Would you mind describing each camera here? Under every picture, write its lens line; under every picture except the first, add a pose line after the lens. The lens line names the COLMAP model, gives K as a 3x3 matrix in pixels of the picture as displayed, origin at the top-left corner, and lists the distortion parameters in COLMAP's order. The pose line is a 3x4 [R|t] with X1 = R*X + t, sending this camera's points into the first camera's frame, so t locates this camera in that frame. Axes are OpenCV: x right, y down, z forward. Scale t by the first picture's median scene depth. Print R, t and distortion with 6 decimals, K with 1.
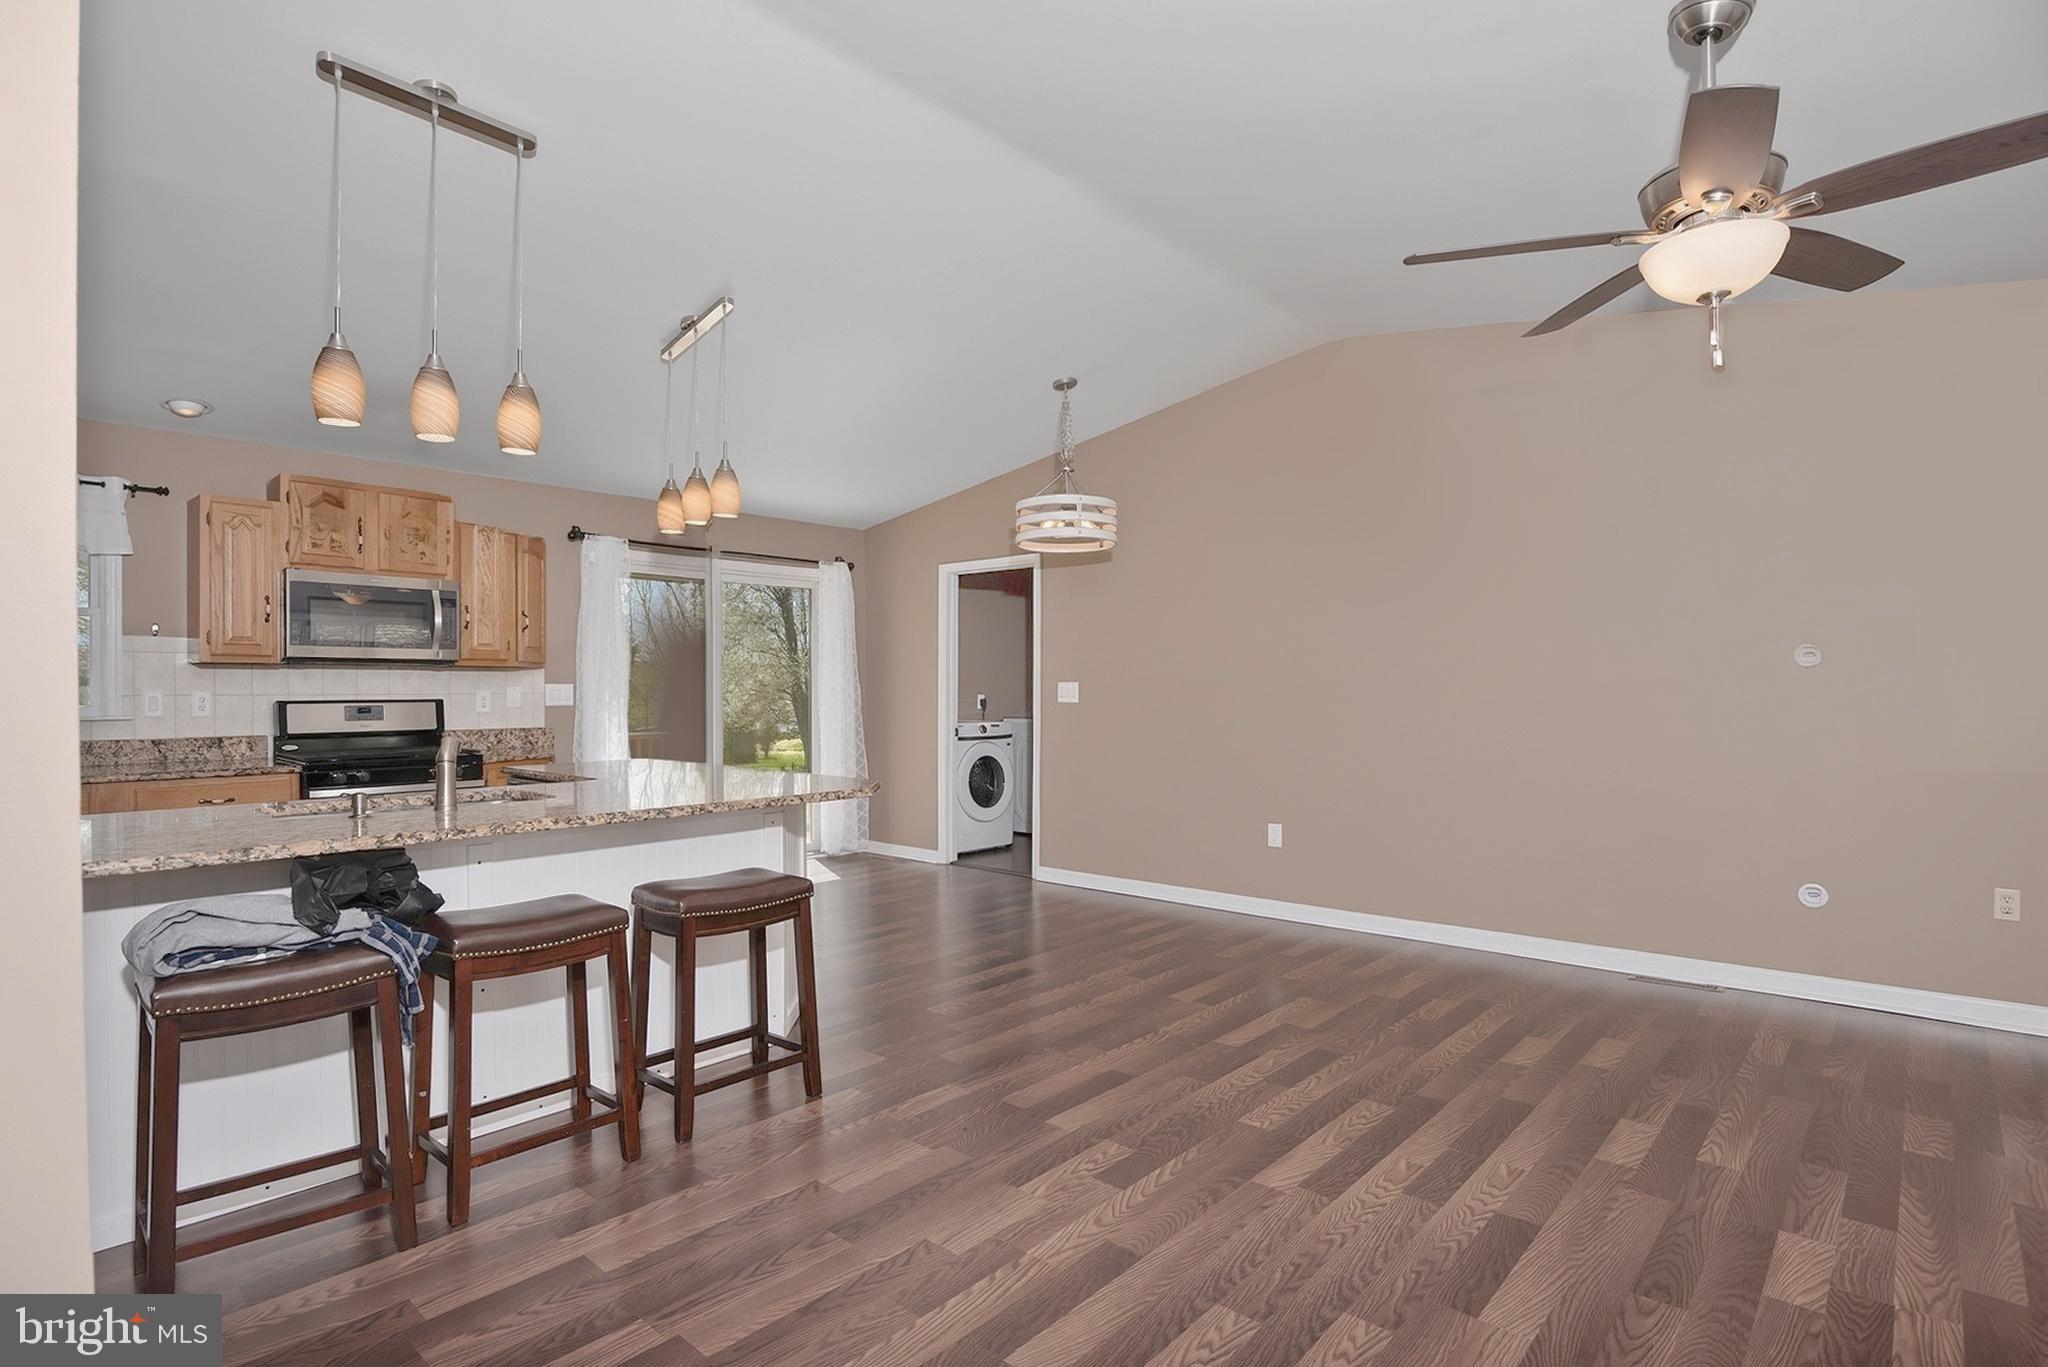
lens RADIAL K [[1024.5, 0, 1015.5], [0, 1024.5, 679.9], [0, 0, 1]] dist [-0.006557, -0.000643]
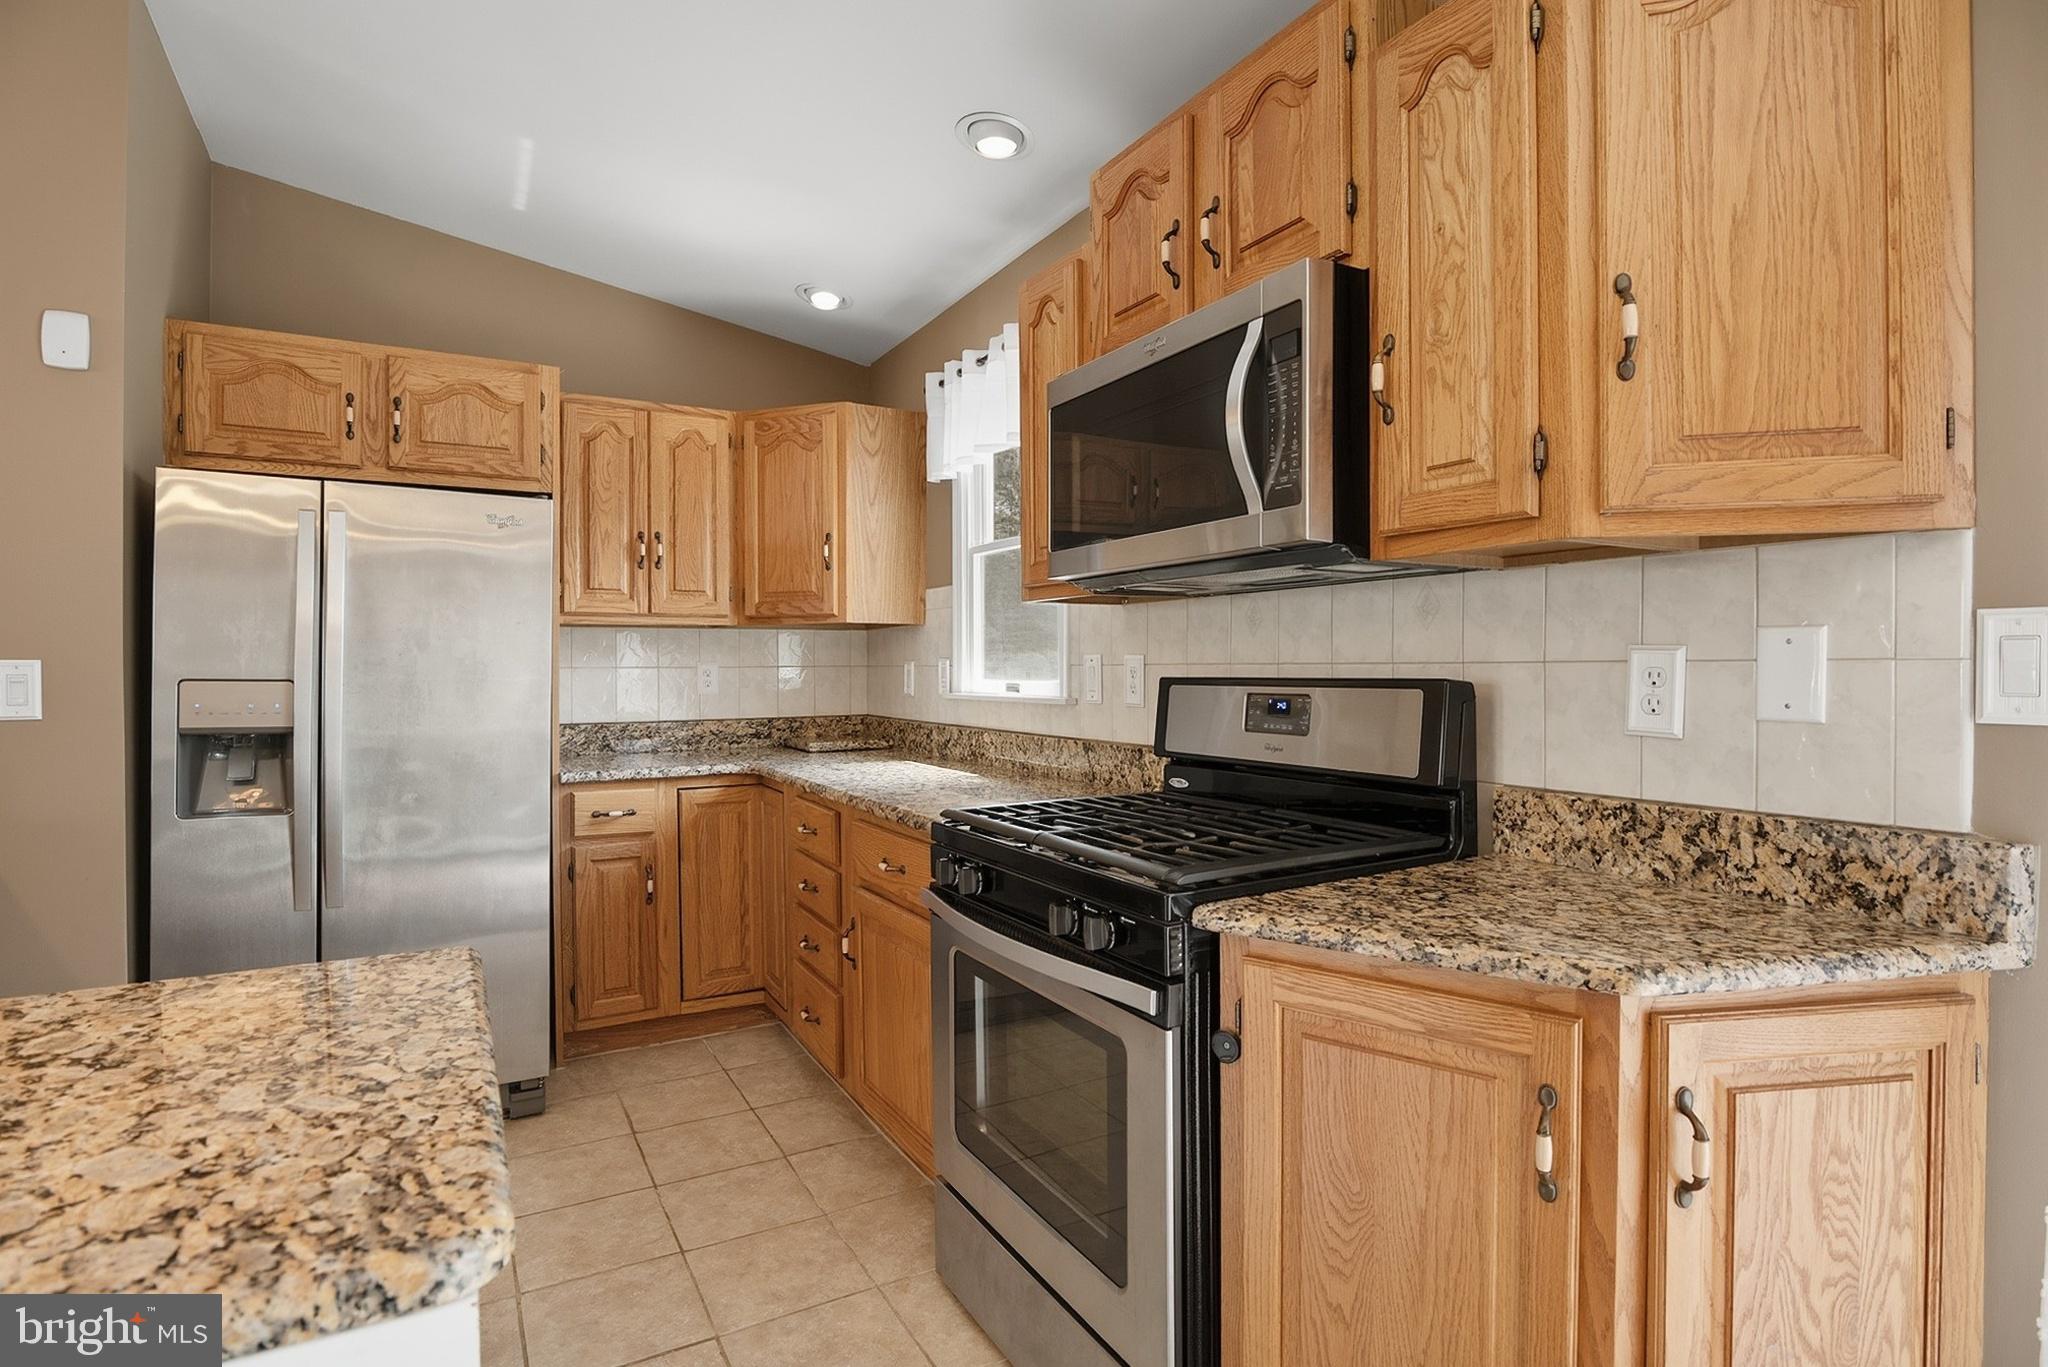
lens RADIAL K [[1024.5, 0, 1023.7], [0, 1024.5, 676.6], [0, 0, 1]] dist [-0.006557, -0.000643]
pose [[-0.315516, 0.016240, -0.948781, -0.291946], [0.017322, 0.999786, 0.011353, 0.015138], [0.948762, -0.012853, -0.315730, 1.175831]]
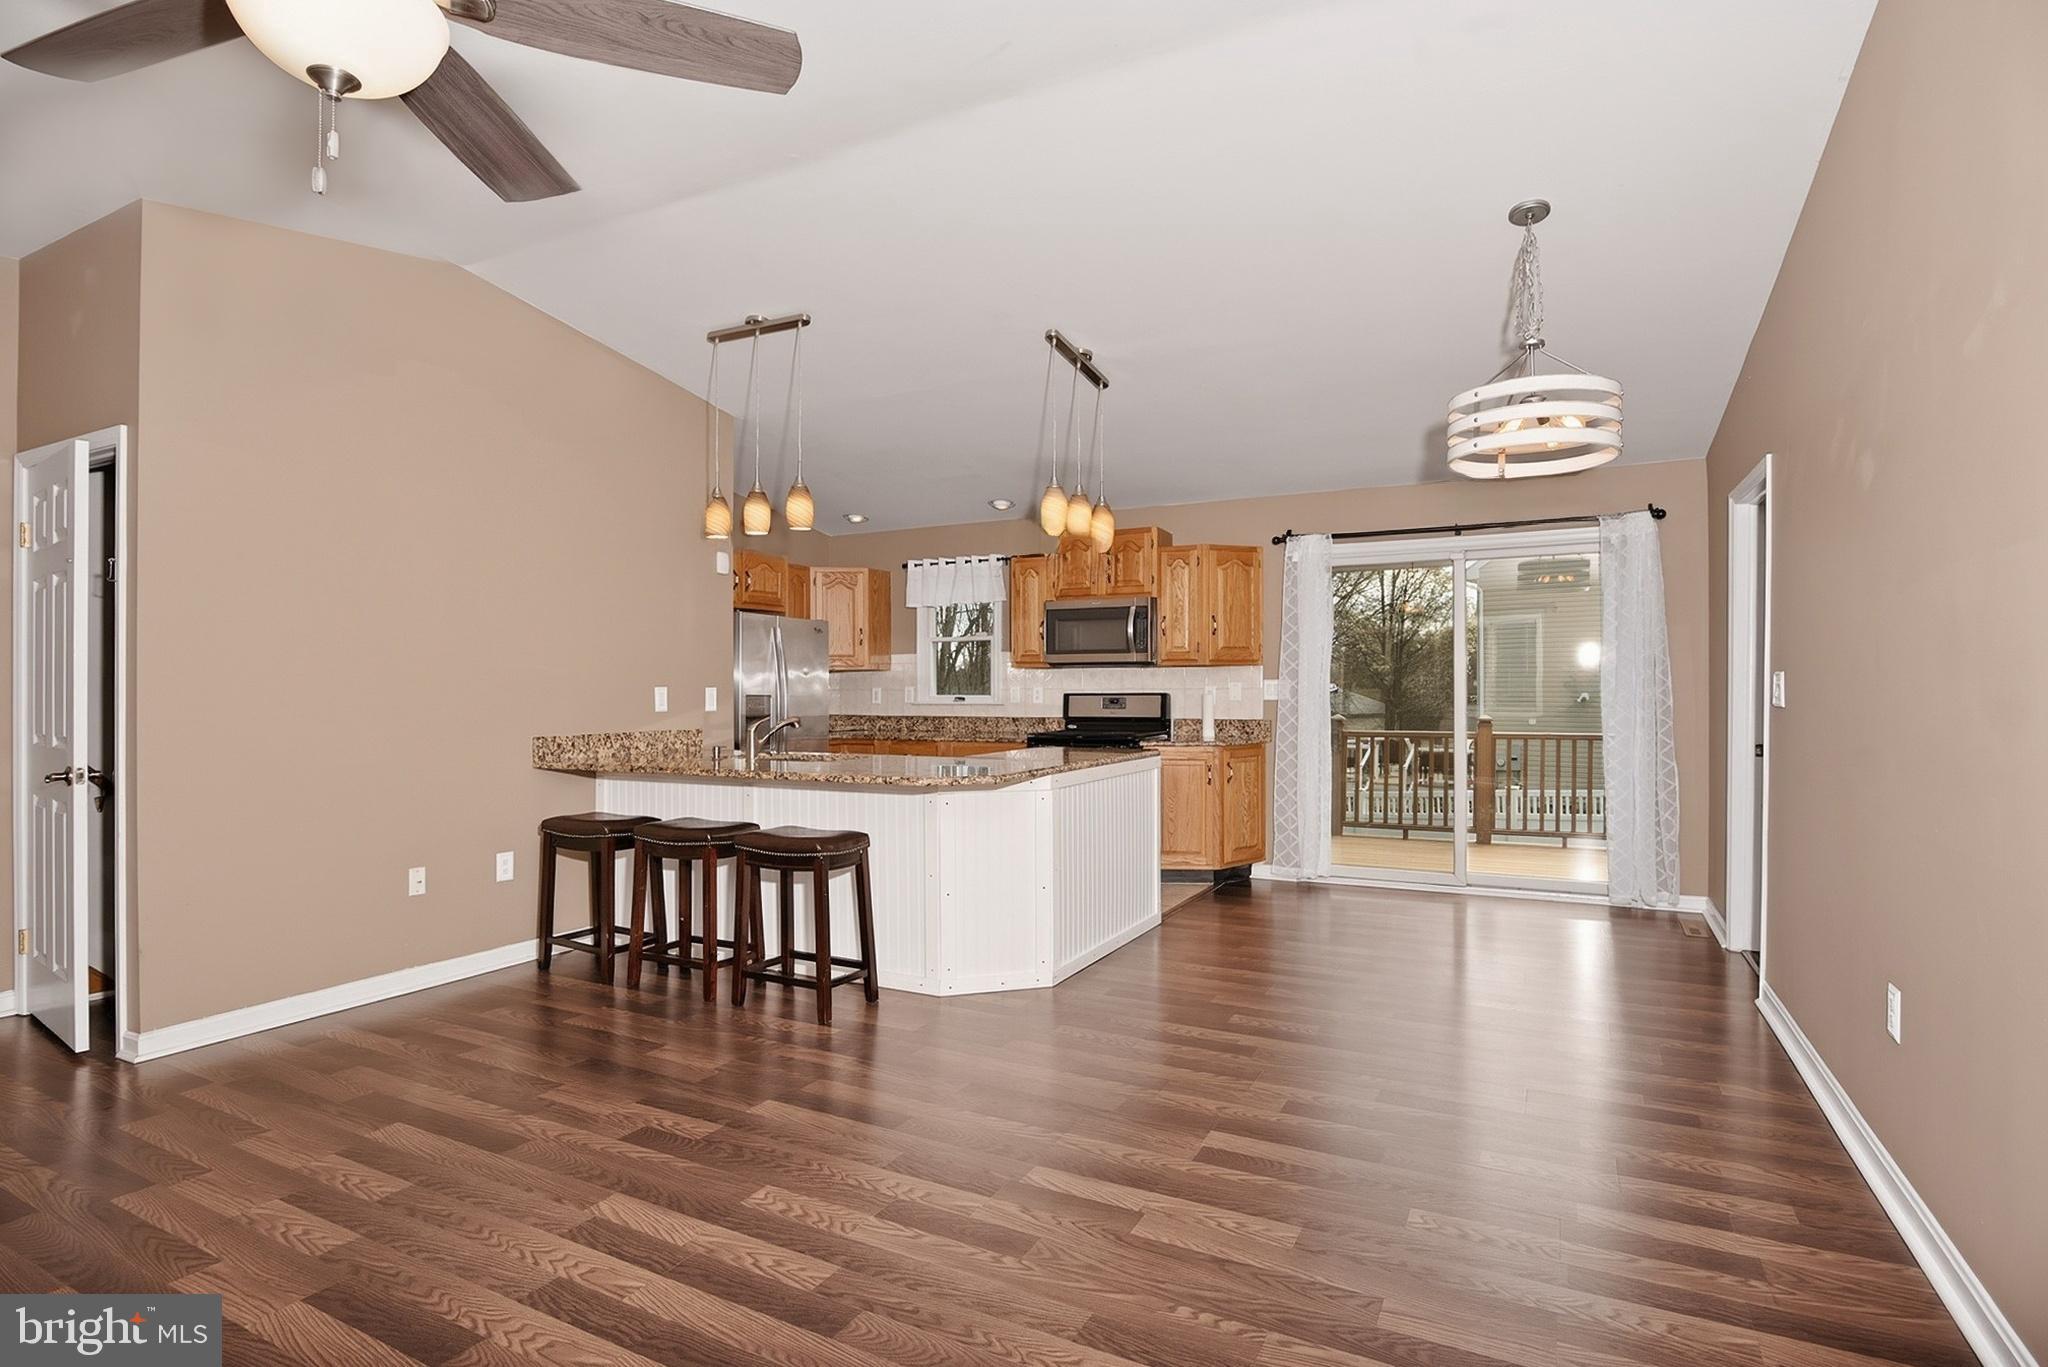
lens RADIAL K [[1024.5, 0, 1012.3], [0, 1024.5, 693.8], [0, 0, 1]] dist [-0.006557, -0.000643]
pose [[0.237219, 0.007566, -0.971427, 0.705816], [0.015803, 0.999807, 0.011647, 0.003235], [0.971328, -0.018114, 0.237054, 0.637423]]
